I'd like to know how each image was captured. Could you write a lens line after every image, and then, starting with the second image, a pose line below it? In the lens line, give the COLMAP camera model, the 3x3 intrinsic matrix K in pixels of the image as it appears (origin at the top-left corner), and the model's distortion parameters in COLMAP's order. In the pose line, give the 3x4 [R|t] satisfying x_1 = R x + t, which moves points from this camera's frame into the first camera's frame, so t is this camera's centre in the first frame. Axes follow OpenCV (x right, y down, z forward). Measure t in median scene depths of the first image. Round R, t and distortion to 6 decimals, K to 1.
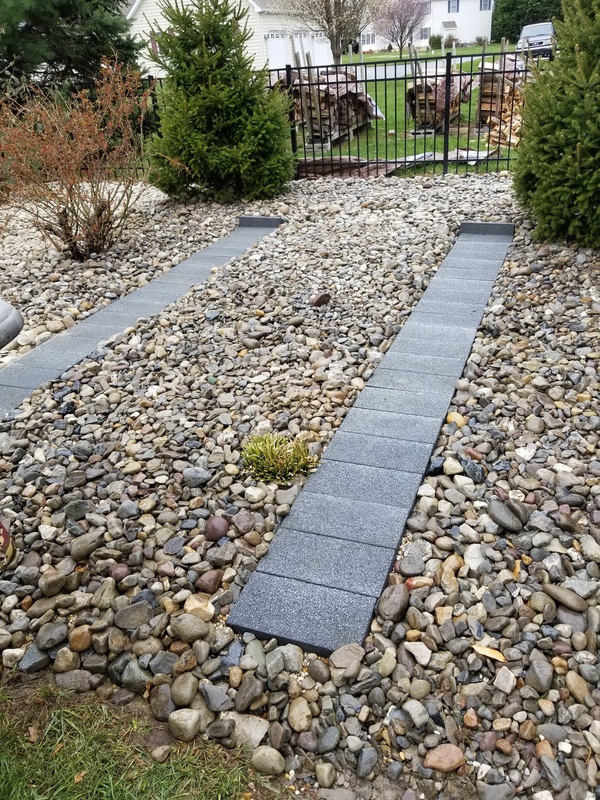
lens RADIAL K [[633.5, 0, 299.2], [0, 633.5, 392.8], [0, 0, 1]] dist [0.086116, -0.156325]
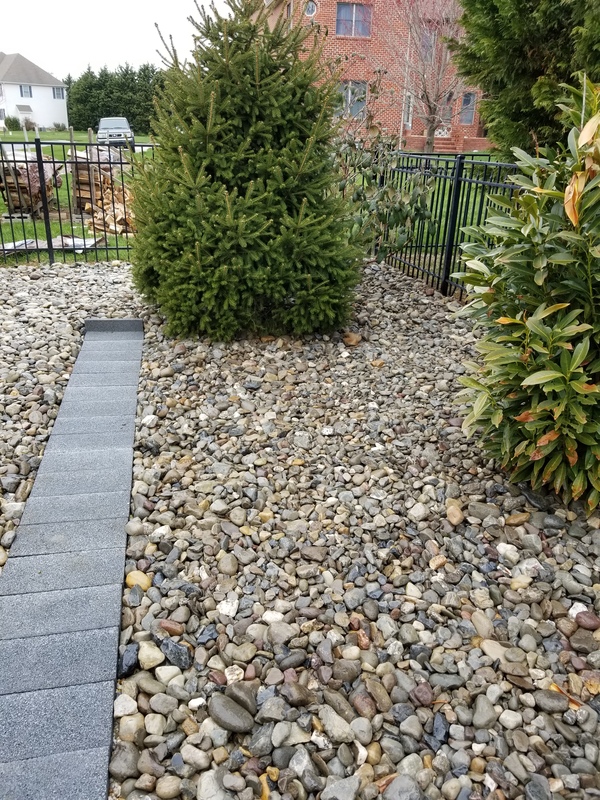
lens RADIAL K [[633.5, 0, 299.2], [0, 633.5, 392.8], [0, 0, 1]] dist [0.086116, -0.156325]
pose [[0.833084, -0.118487, 0.540307, 0.004636], [0.179031, 0.981969, -0.060701, -0.076830], [-0.523373, 0.147301, 0.839276, 0.127992]]
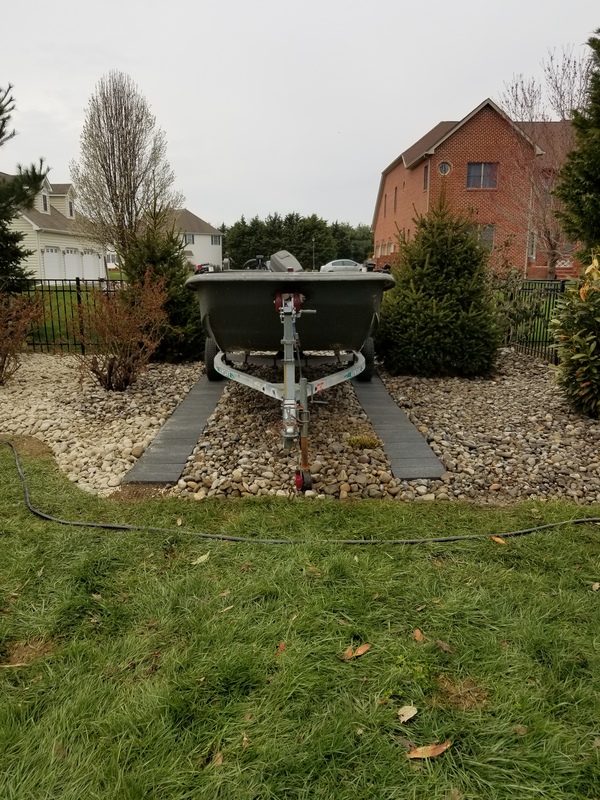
lens RADIAL K [[633.5, 0, 299.2], [0, 633.5, 392.8], [0, 0, 1]] dist [0.086116, -0.156325]
pose [[0.922903, -0.003816, 0.385013, -0.733837], [0.118845, 0.953948, -0.275425, 0.349713], [-0.366232, 0.299948, 0.880855, -0.606341]]
